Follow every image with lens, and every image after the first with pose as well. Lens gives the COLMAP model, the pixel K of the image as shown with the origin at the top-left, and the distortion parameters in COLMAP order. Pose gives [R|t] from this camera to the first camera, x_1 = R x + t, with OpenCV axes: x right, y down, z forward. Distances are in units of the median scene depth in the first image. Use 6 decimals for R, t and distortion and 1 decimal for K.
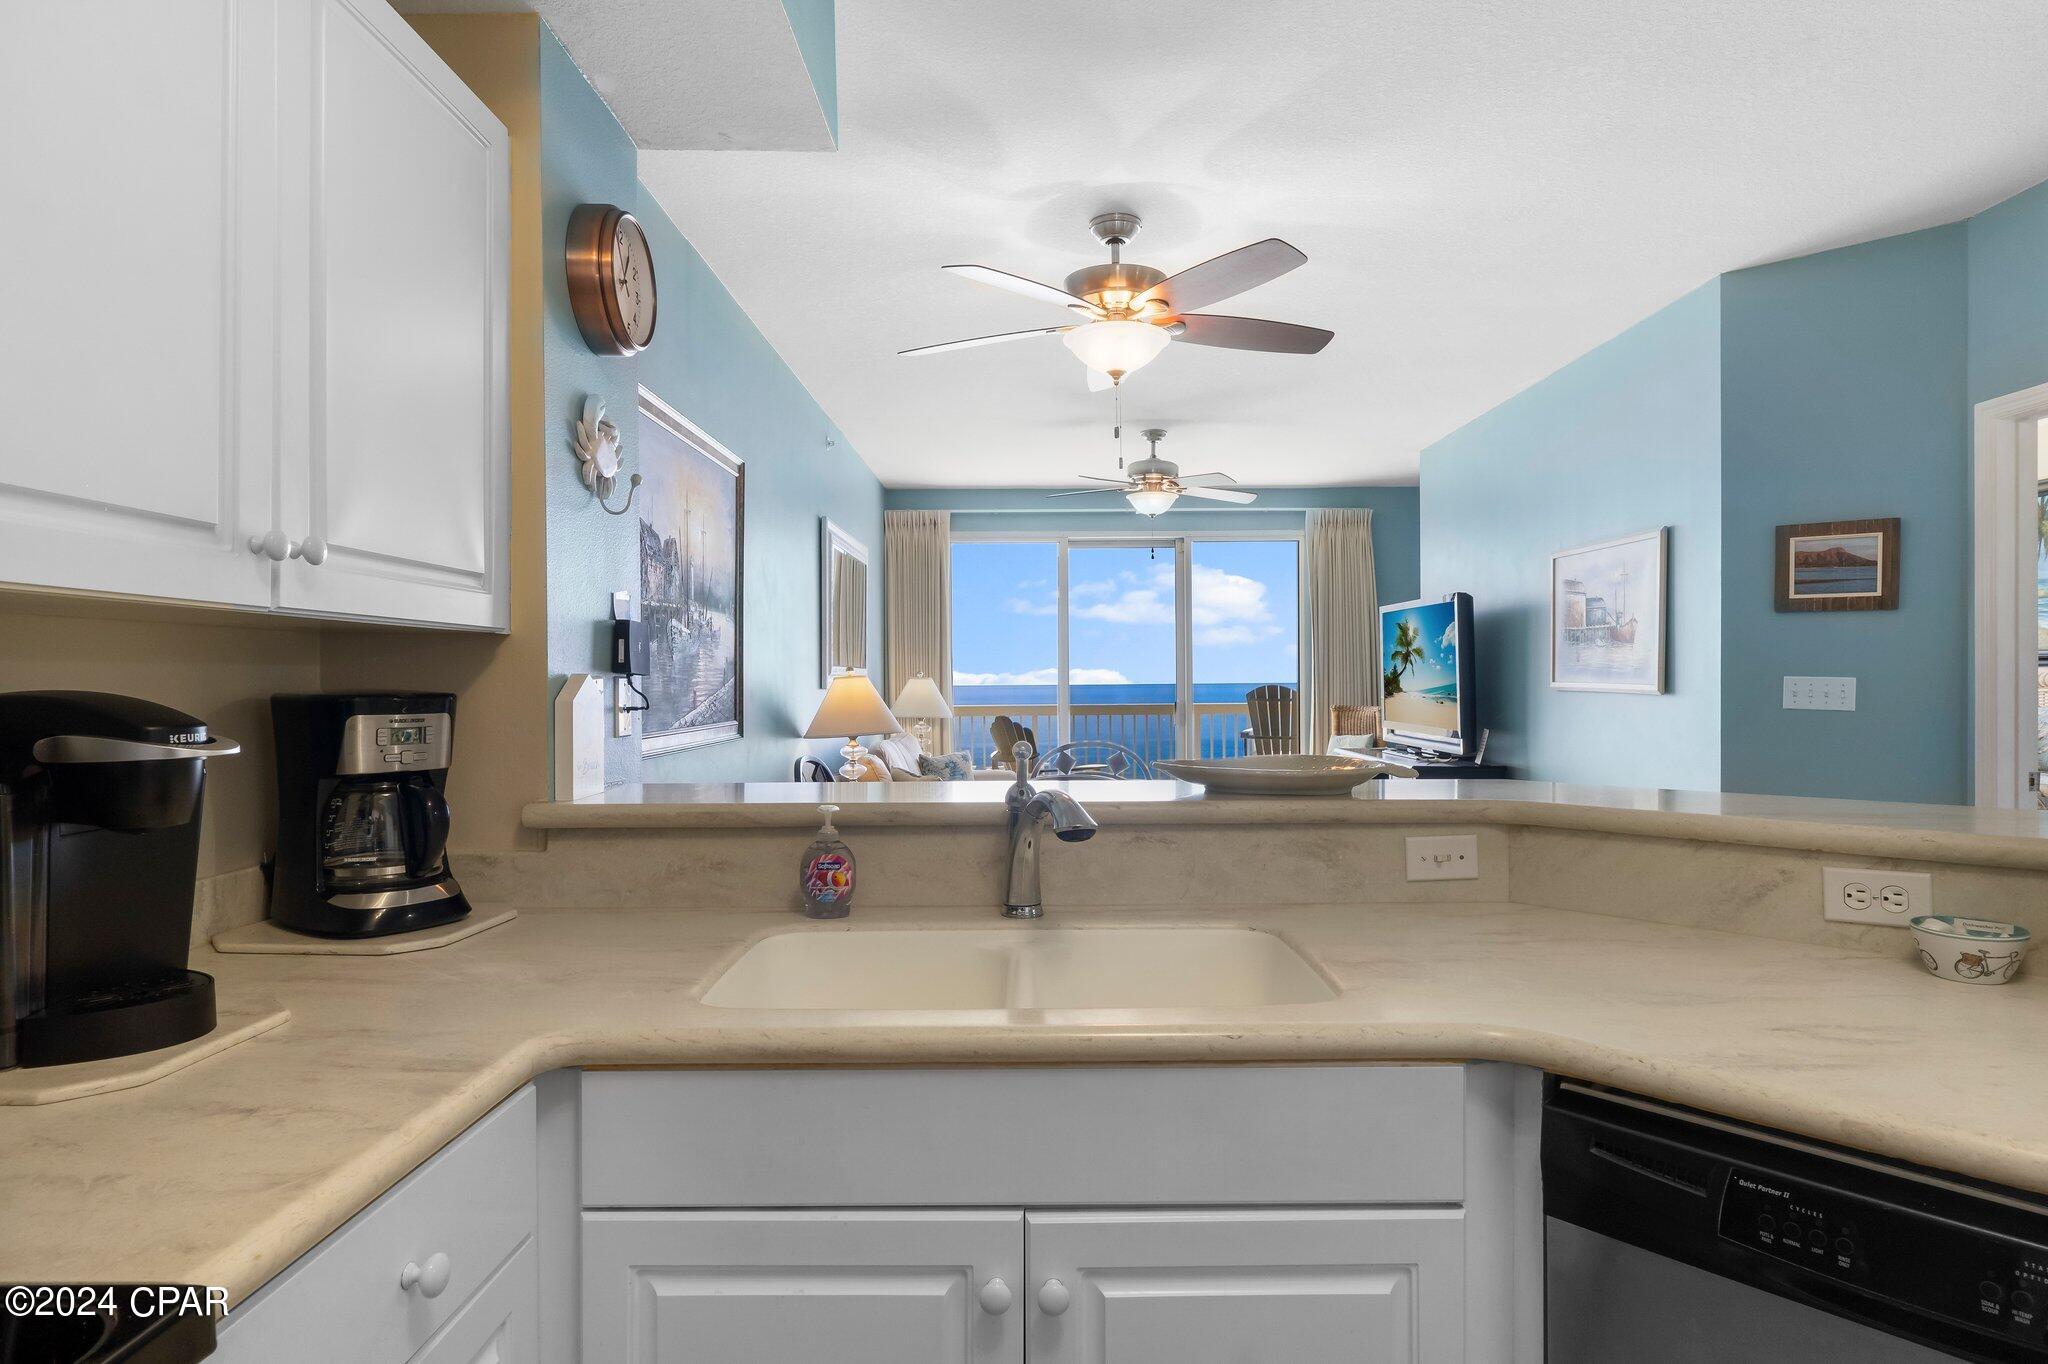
lens RADIAL K [[1127.0, 0, 1034.8], [0, 1127.0, 692.3], [0, 0, 1]] dist [0.000081, -0.000644]
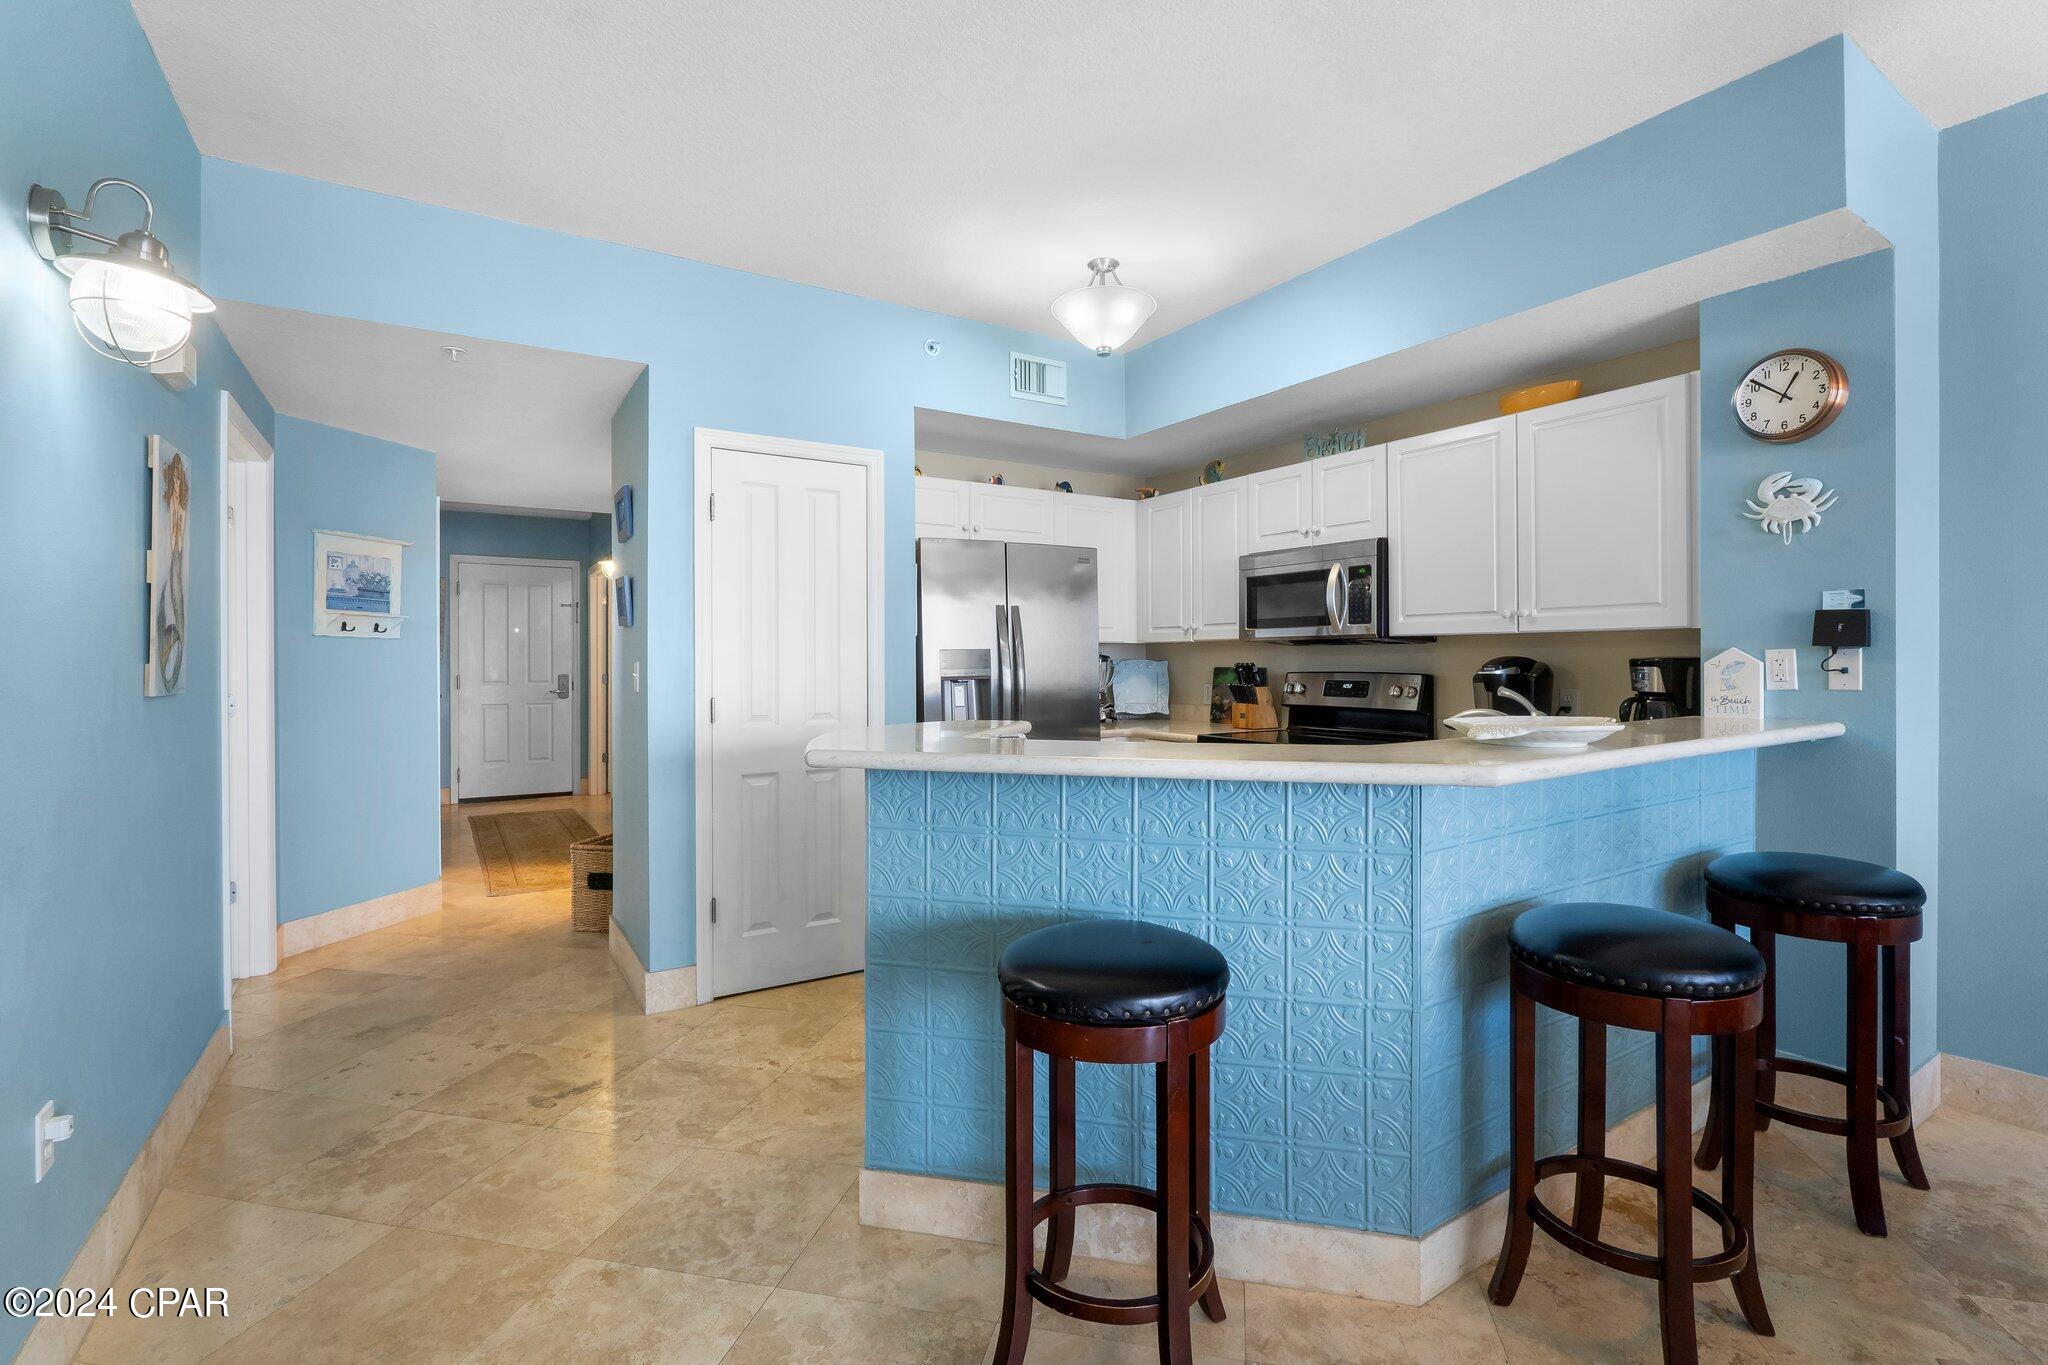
lens RADIAL K [[932.1, 0, 1021.9], [0, 932.1, 661.7], [0, 0, 1]] dist [-0.000751, -0.000062]
pose [[-0.846463, 0.007653, -0.532393, 0.657741], [0.001725, 0.999931, 0.011631, -0.007211], [0.532445, 0.008927, -0.846417, 0.828652]]
